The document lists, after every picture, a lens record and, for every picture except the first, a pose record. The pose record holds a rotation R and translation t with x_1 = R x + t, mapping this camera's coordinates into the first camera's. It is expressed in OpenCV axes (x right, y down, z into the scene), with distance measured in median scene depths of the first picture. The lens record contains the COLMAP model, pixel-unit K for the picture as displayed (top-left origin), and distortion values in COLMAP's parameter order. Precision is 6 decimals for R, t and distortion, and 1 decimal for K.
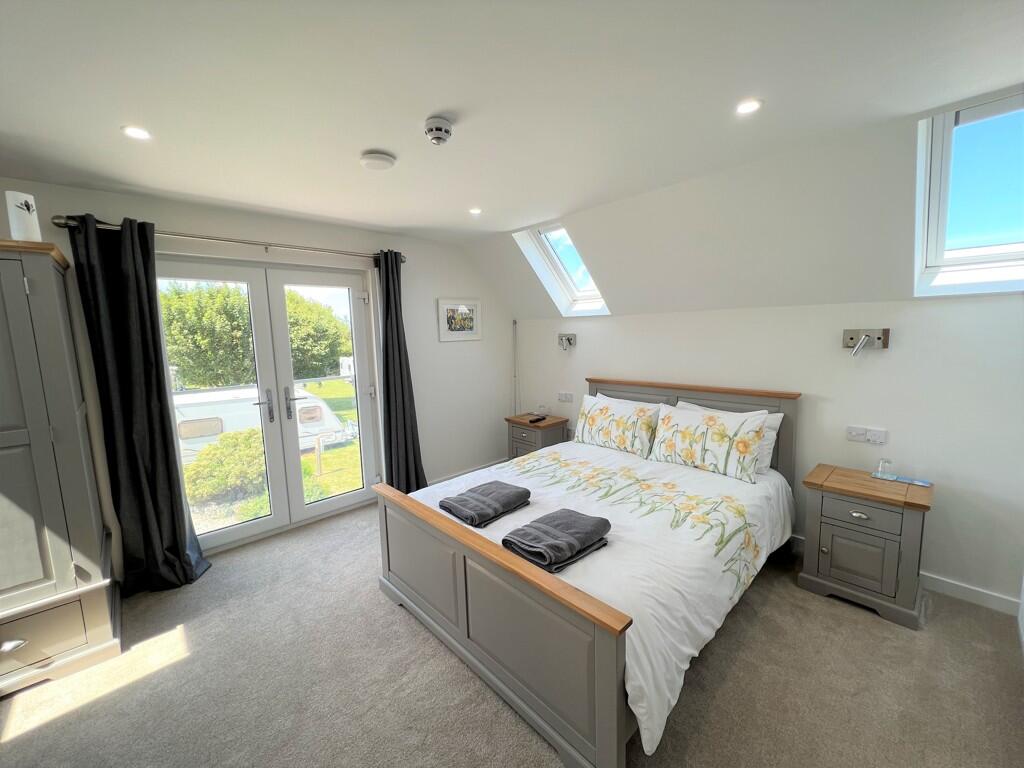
lens RADIAL K [[411.3, 0, 512.0], [0, 411.3, 384.0], [0, 0, 1]] dist [0.000079, -0.000016]
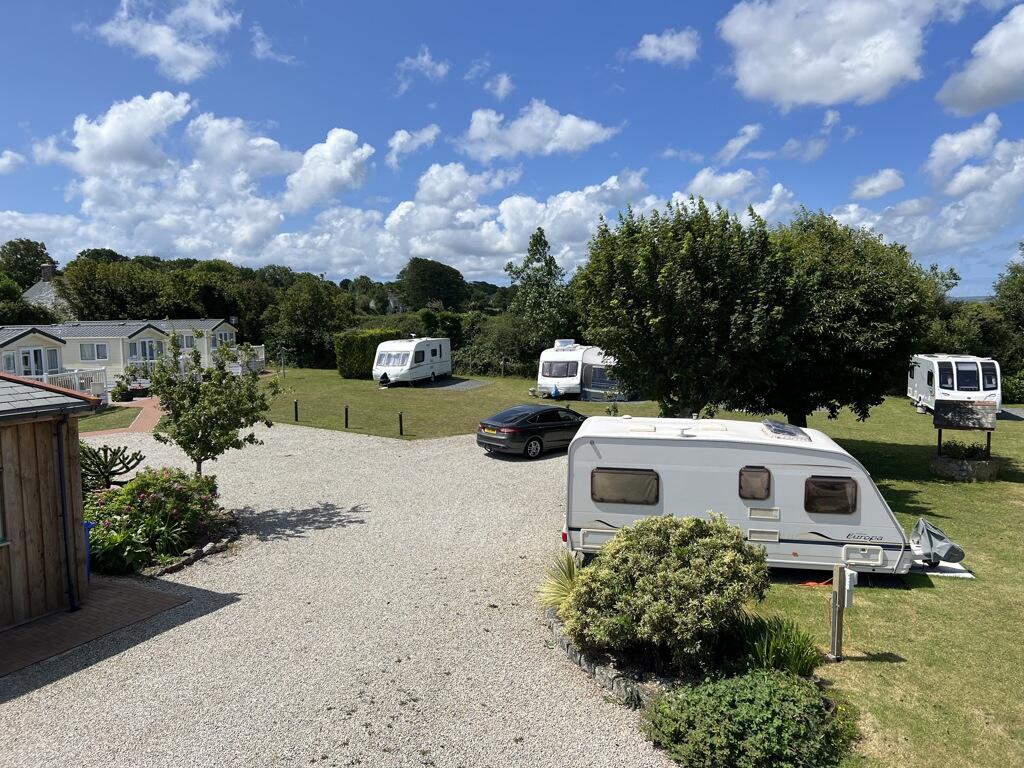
lens RADIAL K [[765.2, 0, 512.0], [0, 765.2, 384.0], [0, 0, 1]] dist [0.031163, -0.003359]
pose [[0.644945, 0.086473, -0.759321, -0.100851], [-0.099478, 0.994624, 0.028776, -0.029785], [0.757727, 0.056977, 0.650079, 0.209828]]
